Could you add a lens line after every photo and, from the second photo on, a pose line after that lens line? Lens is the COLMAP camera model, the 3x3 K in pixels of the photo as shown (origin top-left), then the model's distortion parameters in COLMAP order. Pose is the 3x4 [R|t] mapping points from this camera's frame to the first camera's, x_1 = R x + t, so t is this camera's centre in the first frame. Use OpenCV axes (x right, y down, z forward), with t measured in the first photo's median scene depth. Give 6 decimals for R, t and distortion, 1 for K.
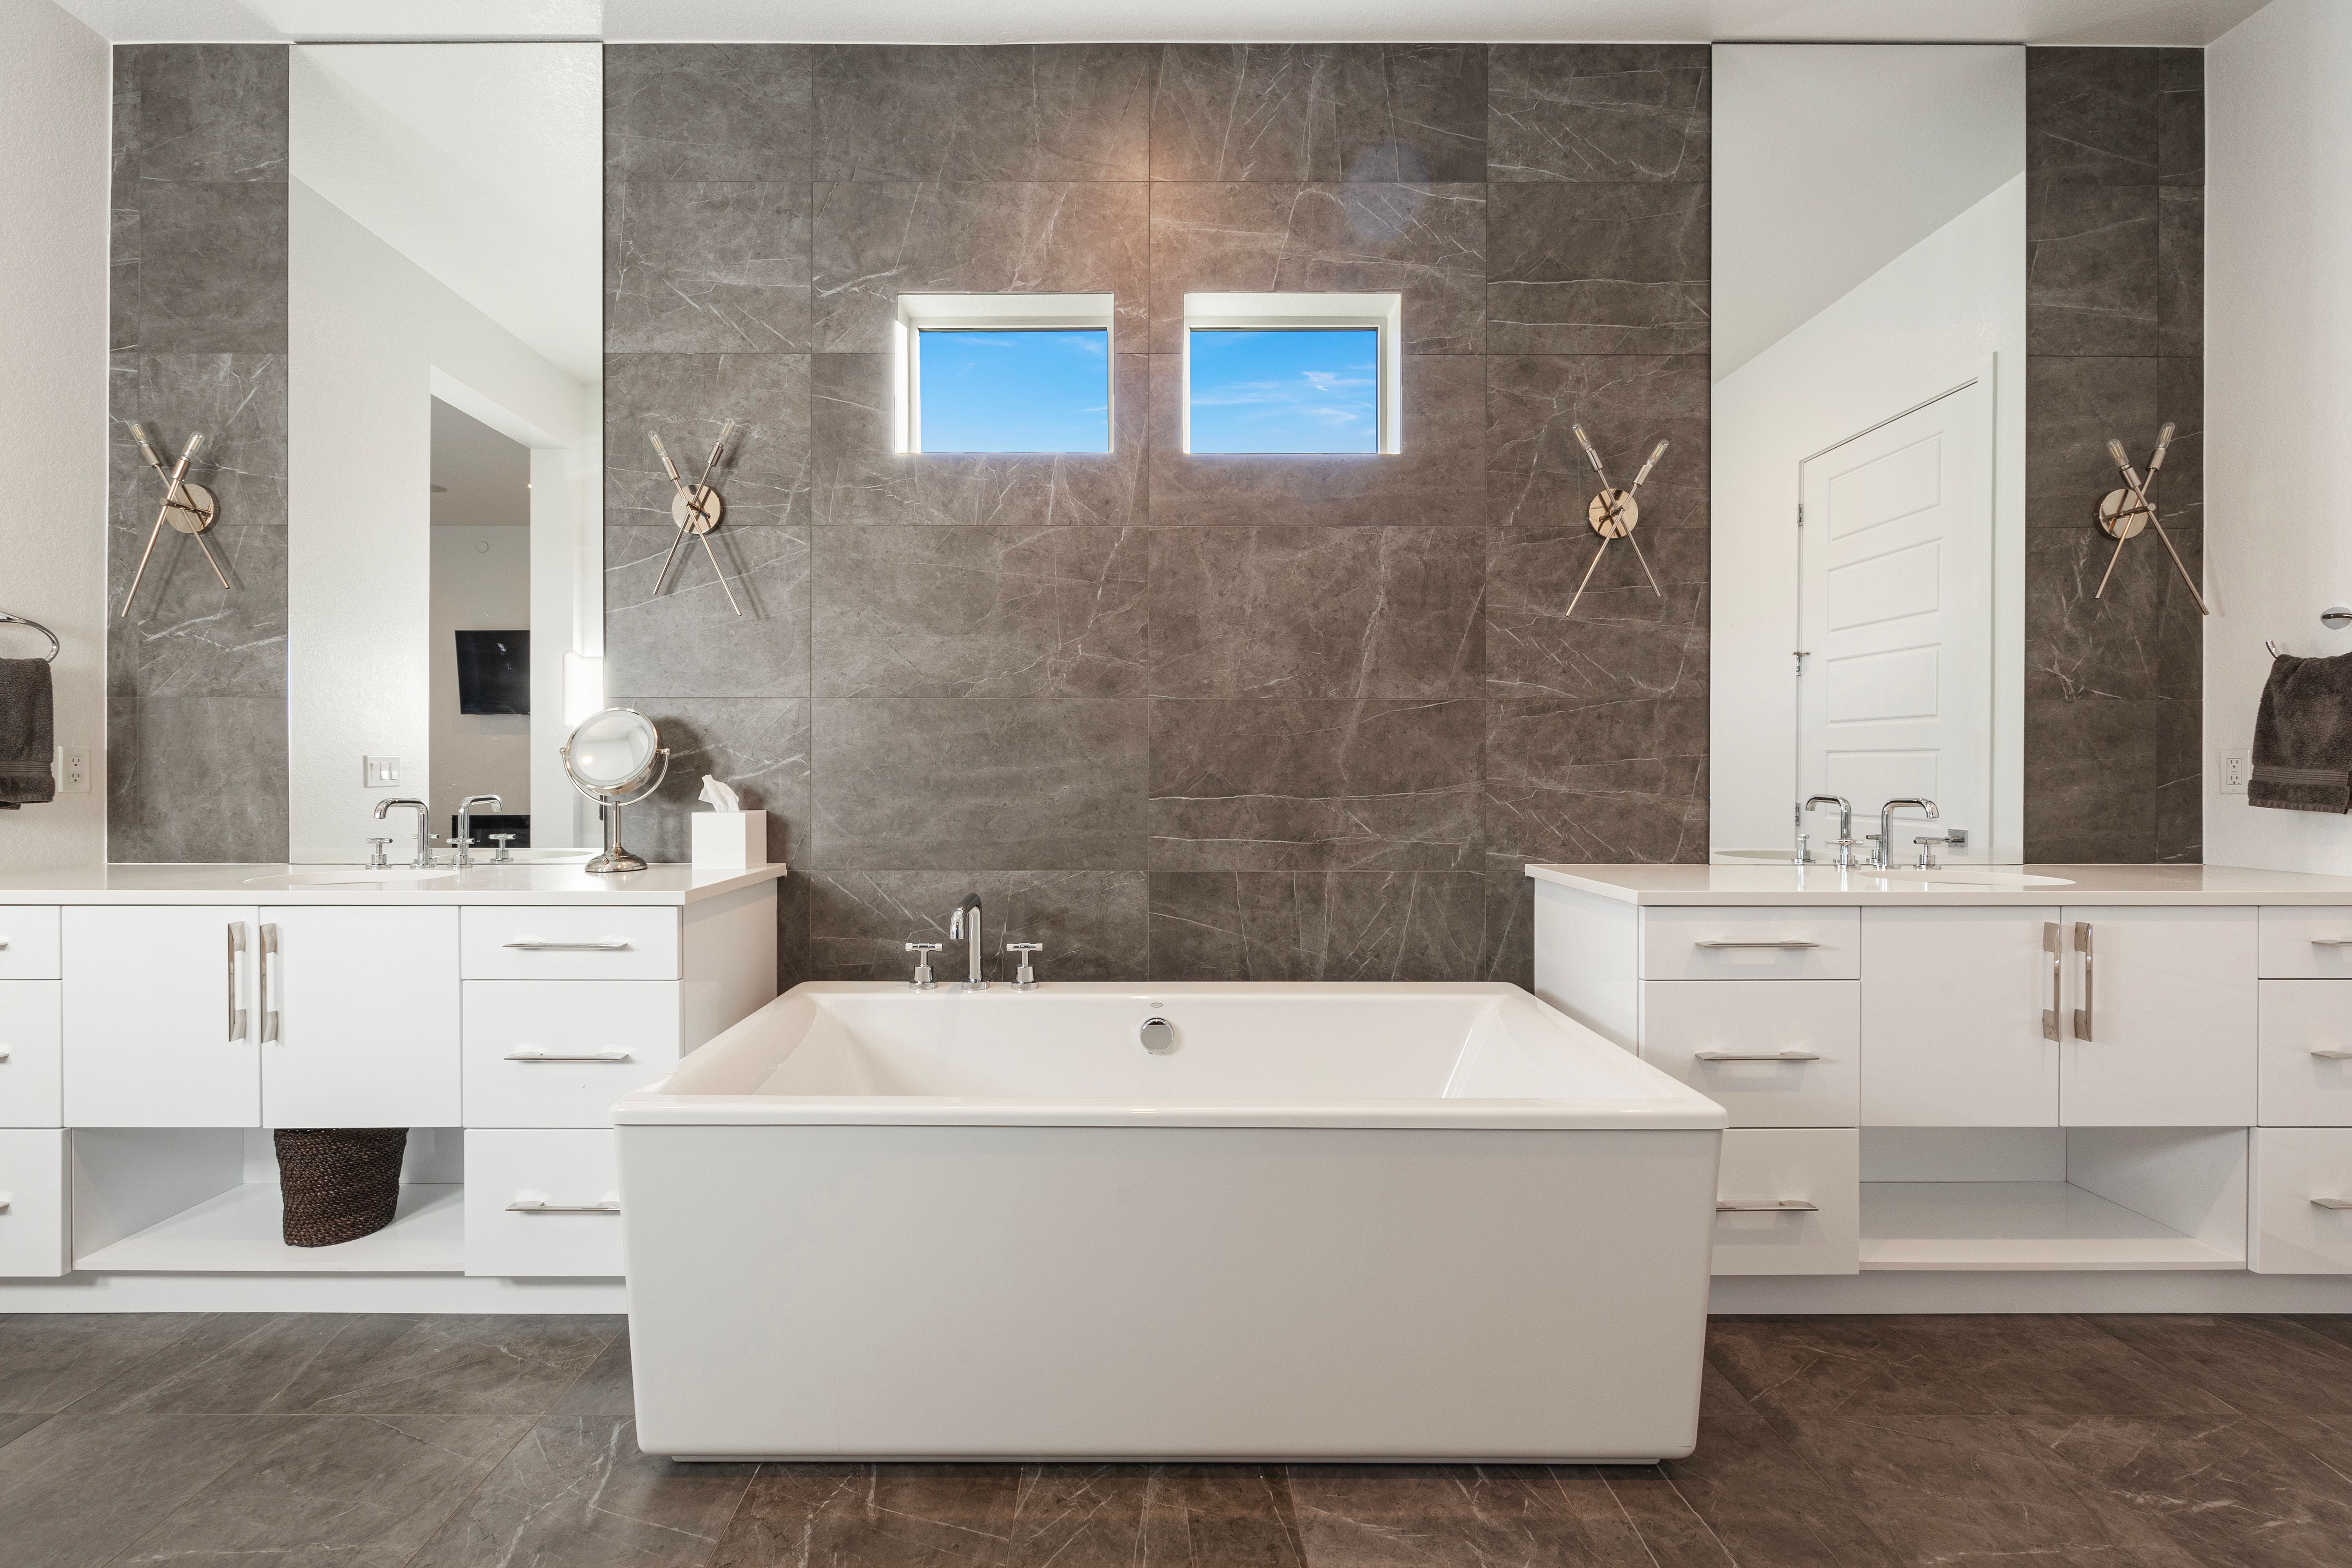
lens RADIAL K [[977.6, 0, 1141.5], [0, 977.6, 780.4], [0, 0, 1]] dist [-0.001653, 0.000072]
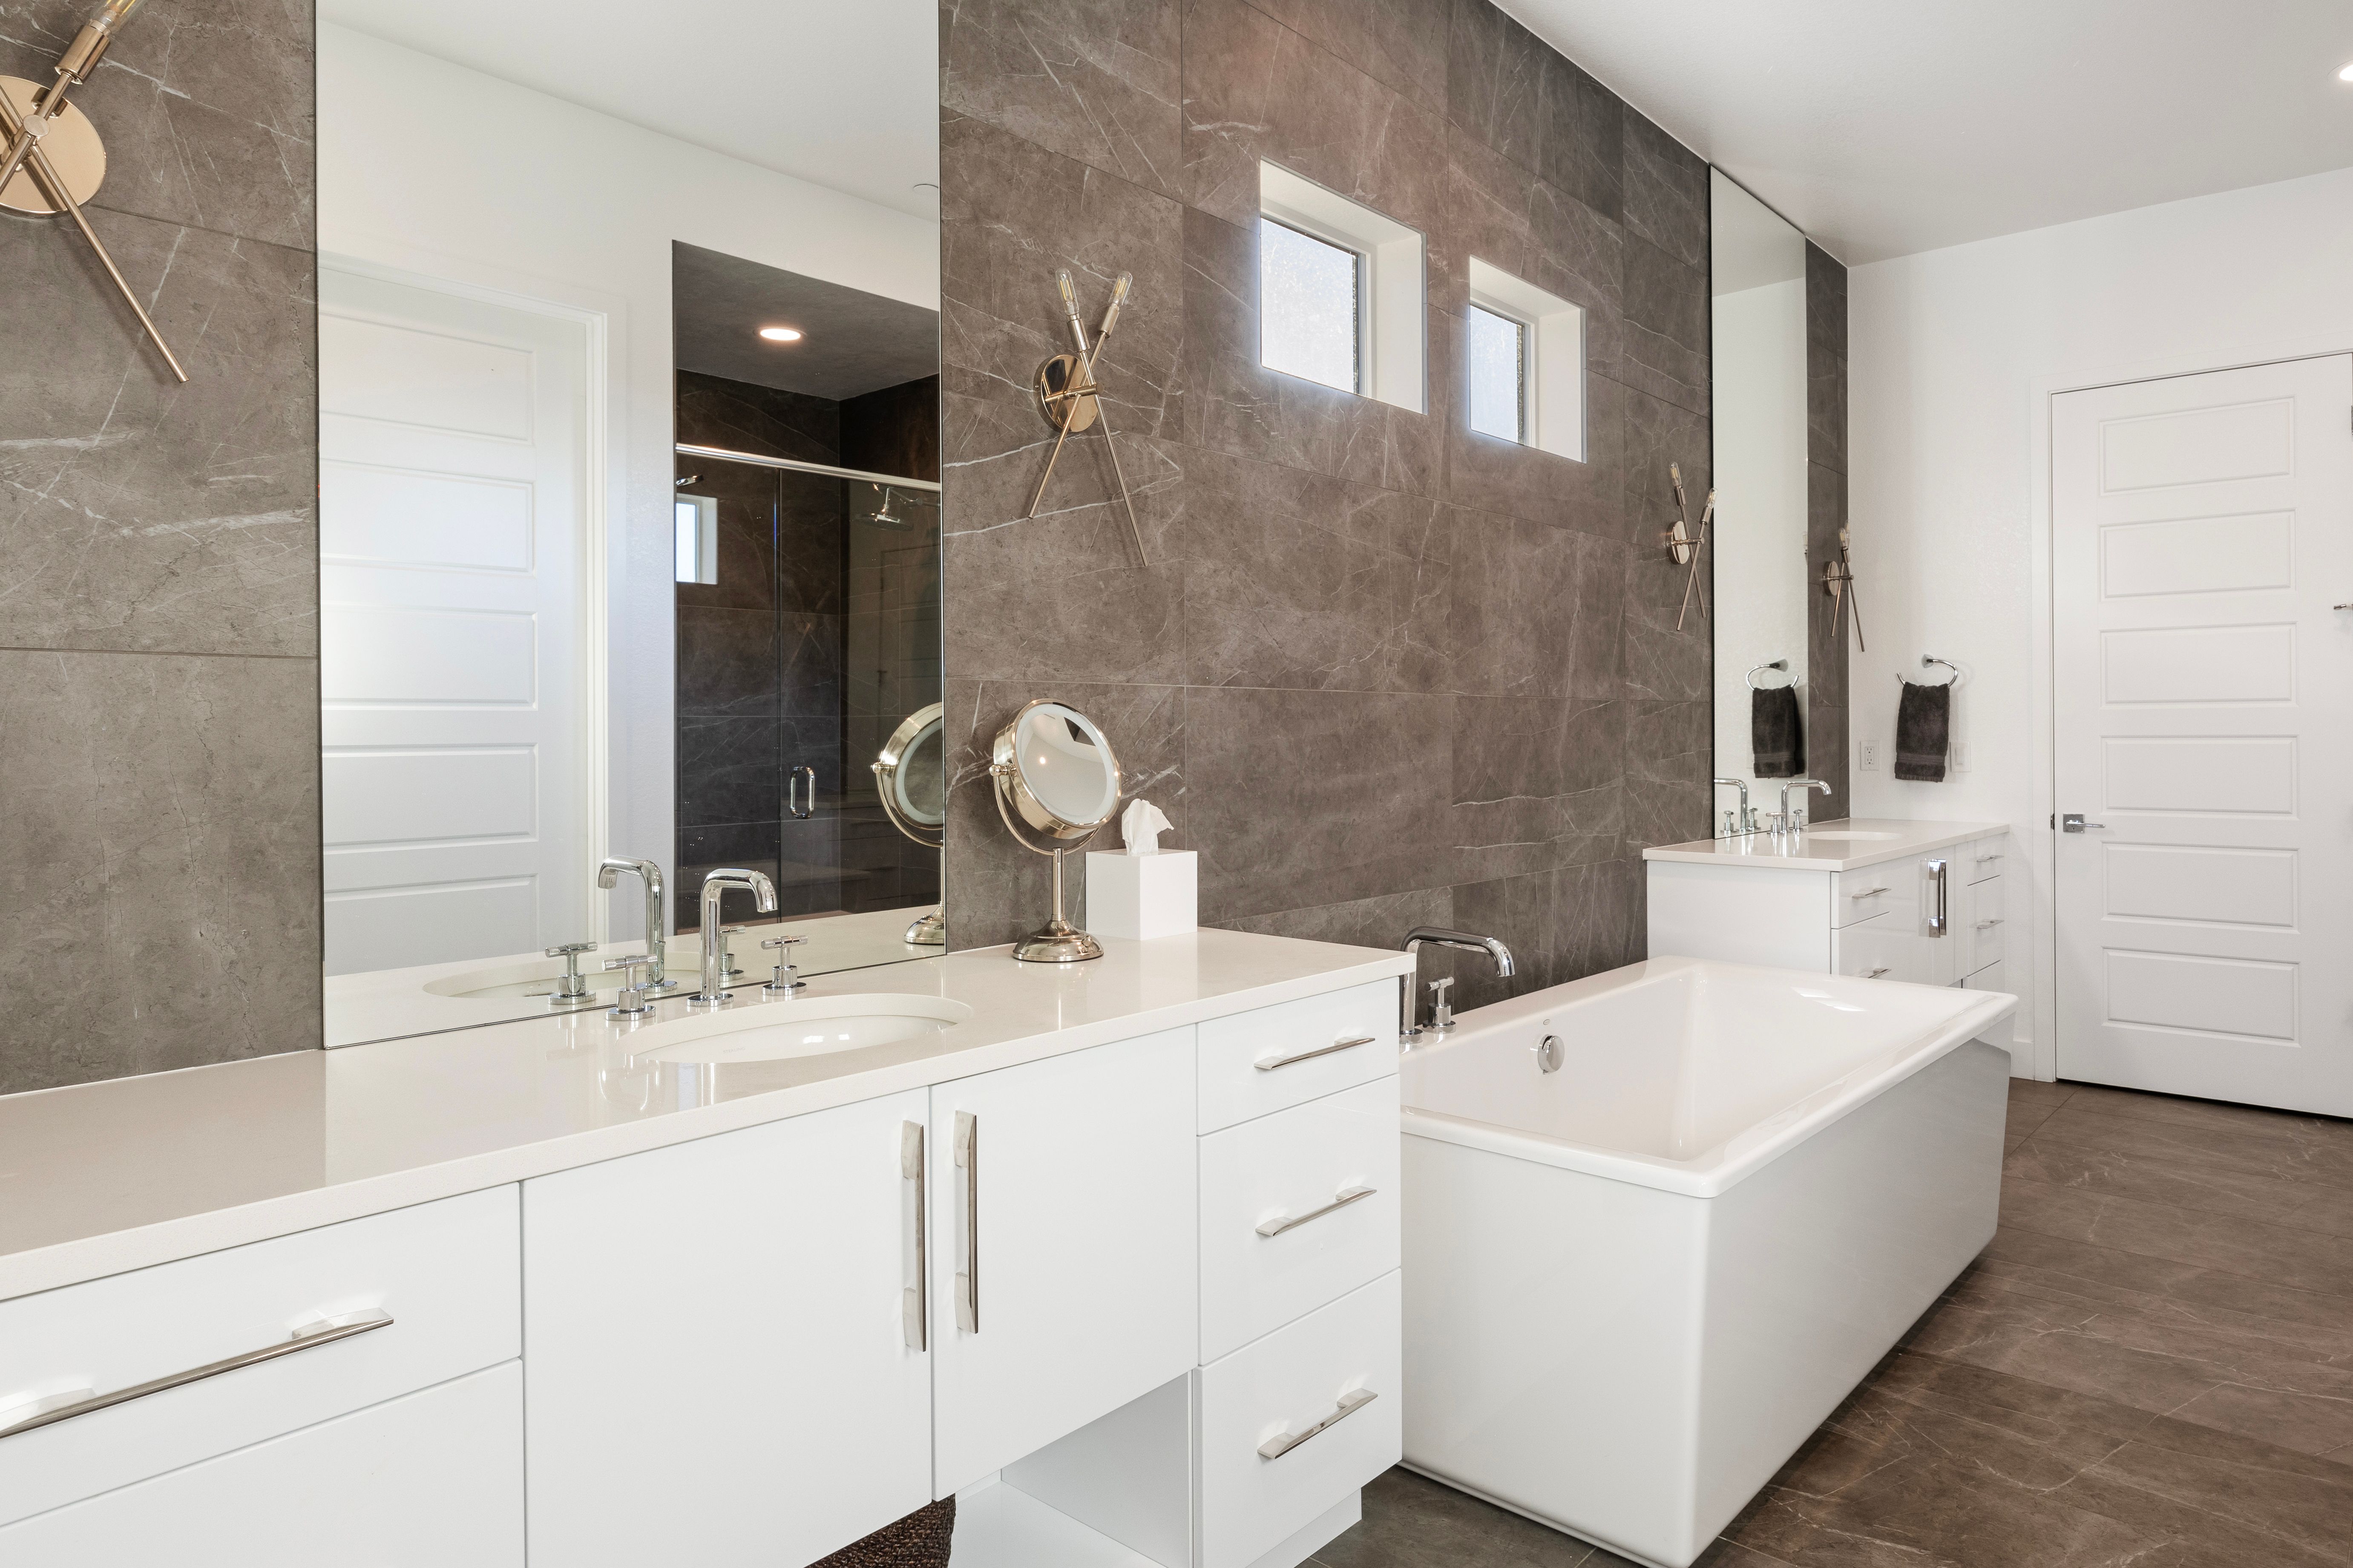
lens RADIAL K [[1412.4, 0, 1283.8], [0, 1412.4, 729.7], [0, 0, 1]] dist [-0.006175, -0.000625]
pose [[0.636713, -0.003750, 0.771092, -1.092673], [0.006876, 0.999976, -0.000816, -0.050989], [-0.771071, 0.005822, 0.636723, 0.288474]]
